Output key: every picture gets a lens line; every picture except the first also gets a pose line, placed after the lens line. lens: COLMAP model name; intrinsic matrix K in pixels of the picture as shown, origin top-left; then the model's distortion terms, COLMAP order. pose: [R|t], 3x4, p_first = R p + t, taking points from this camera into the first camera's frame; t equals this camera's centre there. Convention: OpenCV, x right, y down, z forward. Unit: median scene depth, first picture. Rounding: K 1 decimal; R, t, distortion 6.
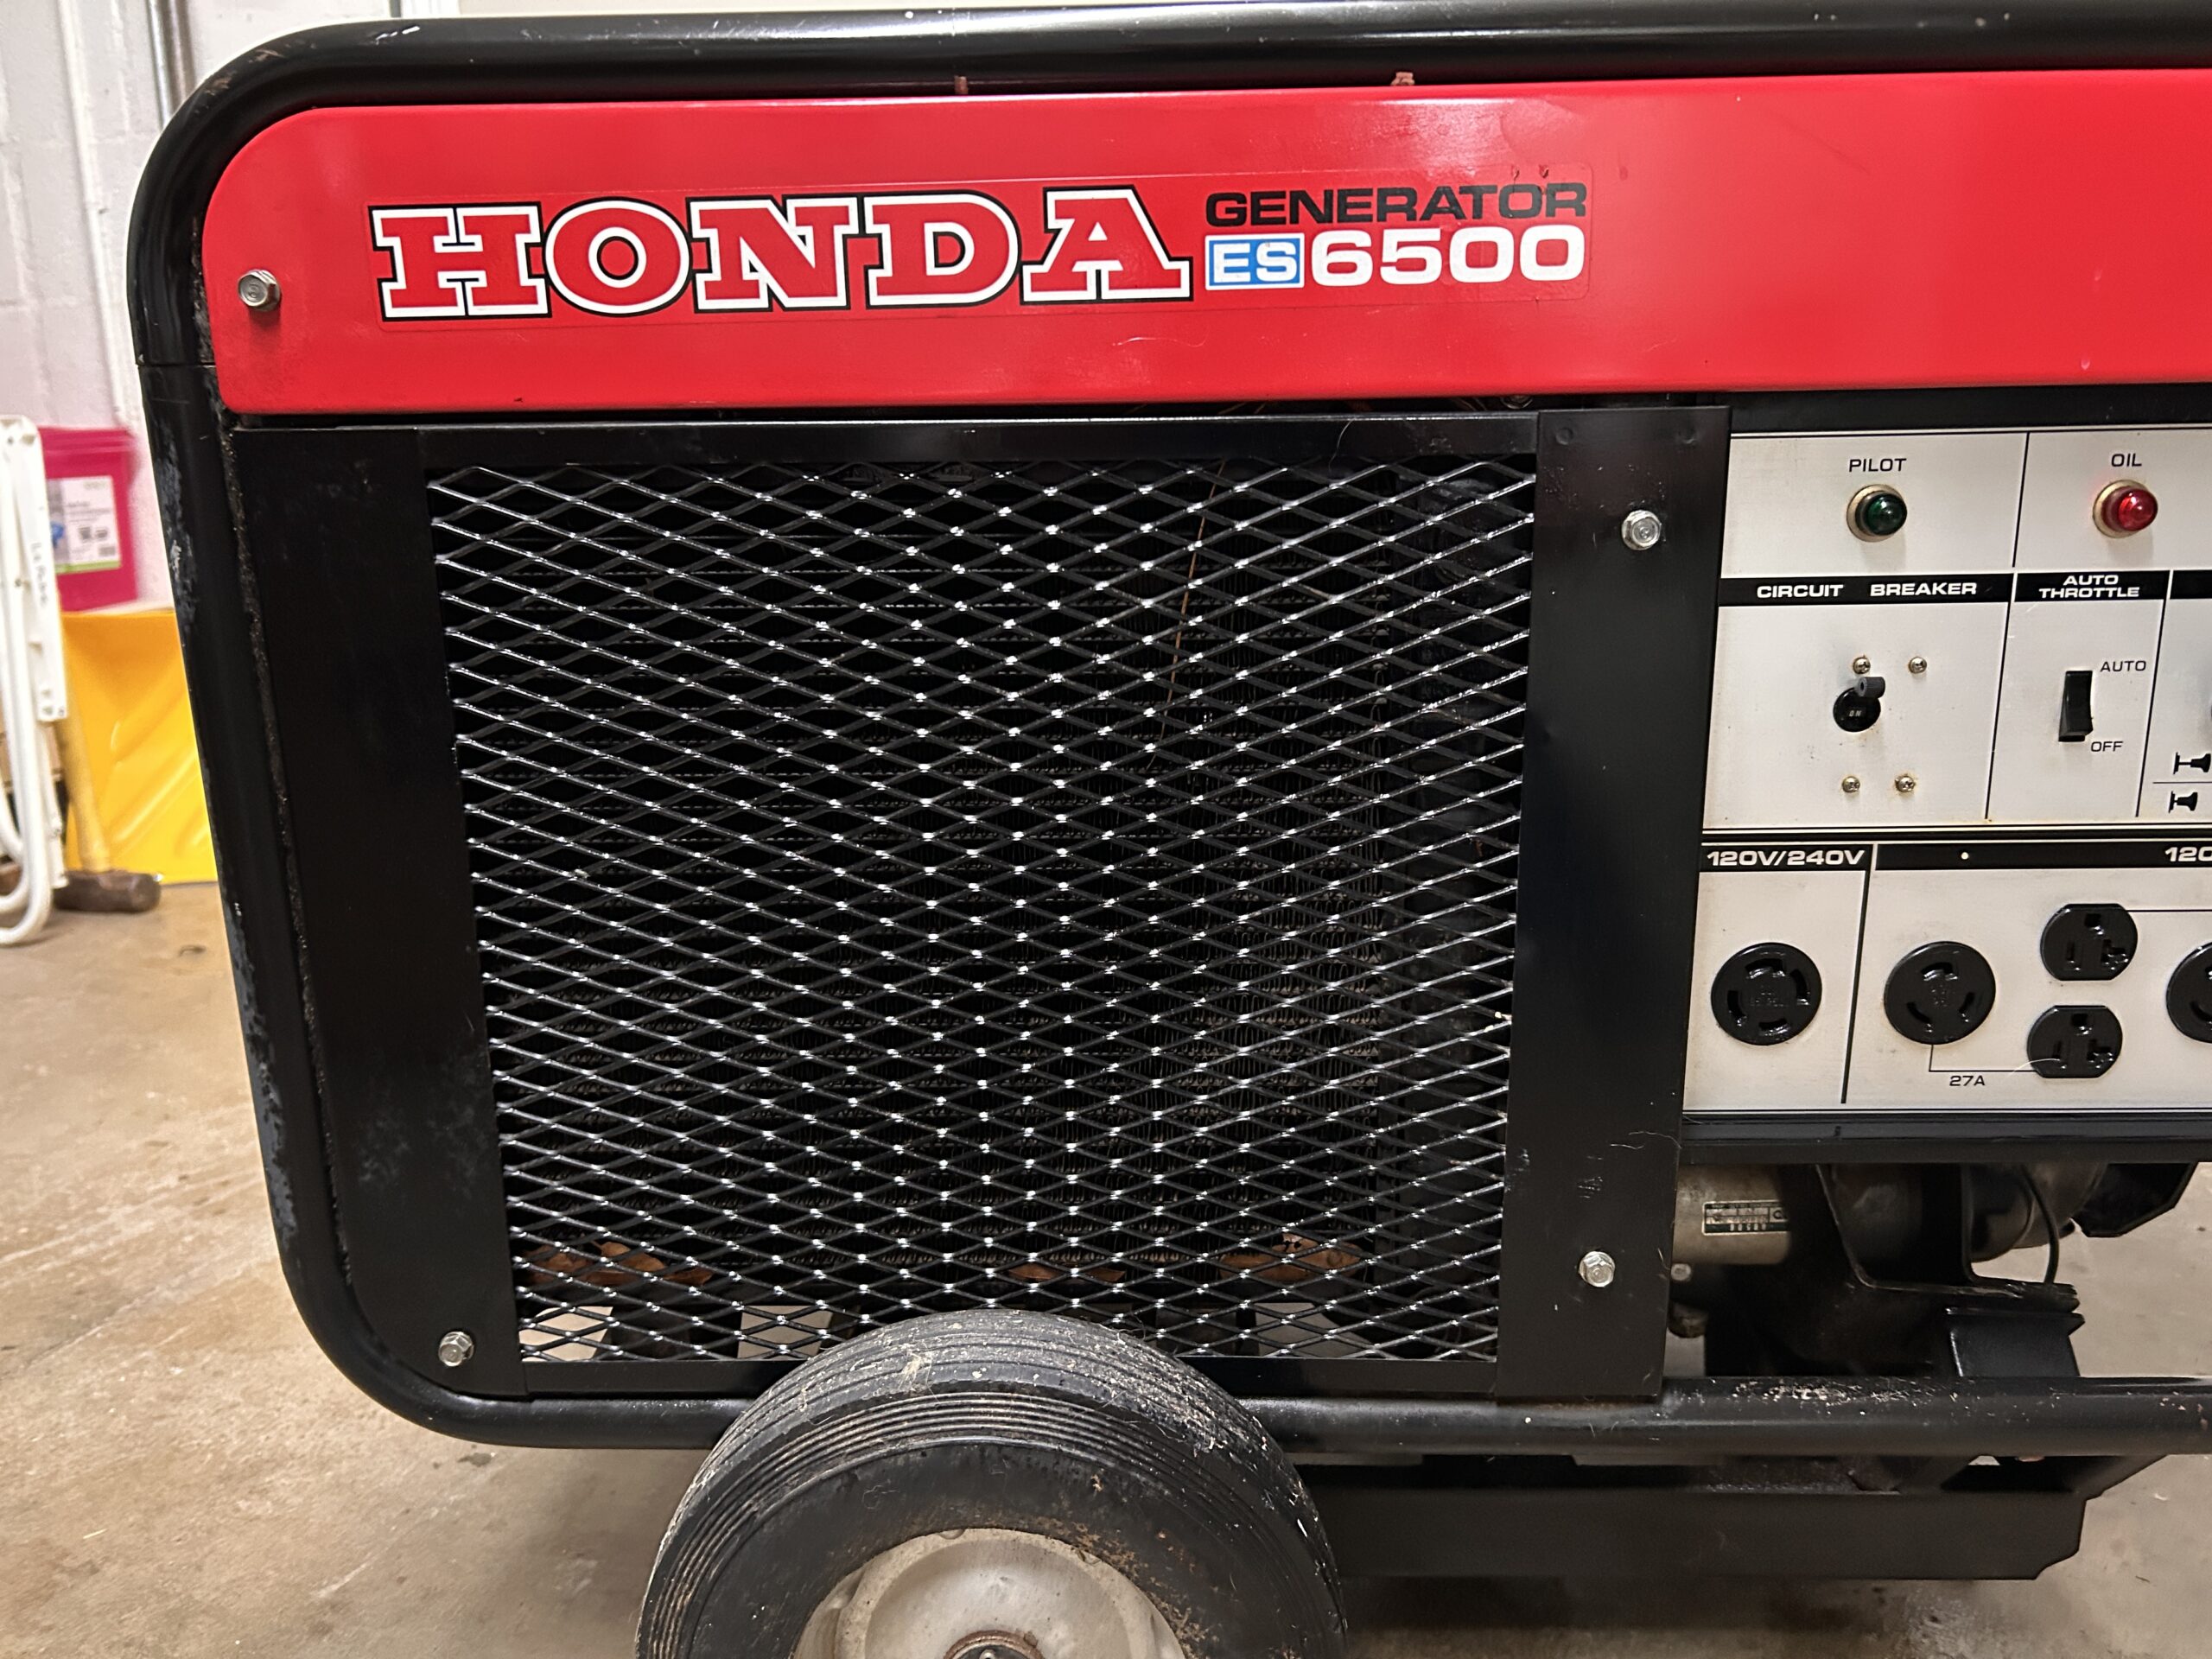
lens RADIAL K [[1508.0, 0, 1106.0], [0, 1508.0, 829.5], [0, 0, 1]] dist [0.028116, -0.042918]
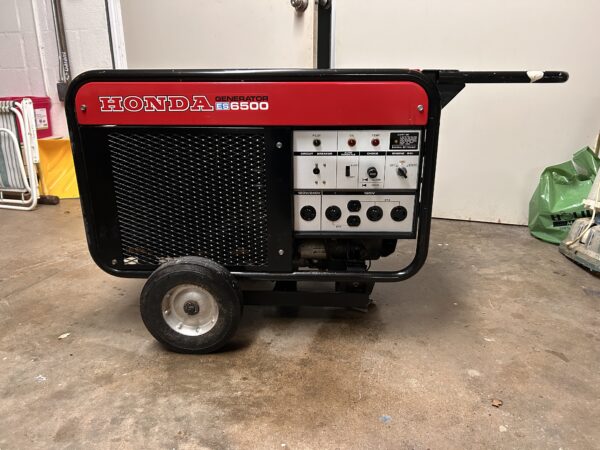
lens RADIAL K [[409.0, 0, 300.0], [0, 409.0, 225.0], [0, 0, 1]] dist [0.028116, -0.042918]
pose [[0.999714, 0.020226, -0.012769, 0.445931], [-0.019214, 0.997006, 0.074901, 0.026934], [0.014245, -0.074634, 0.997109, -0.858442]]
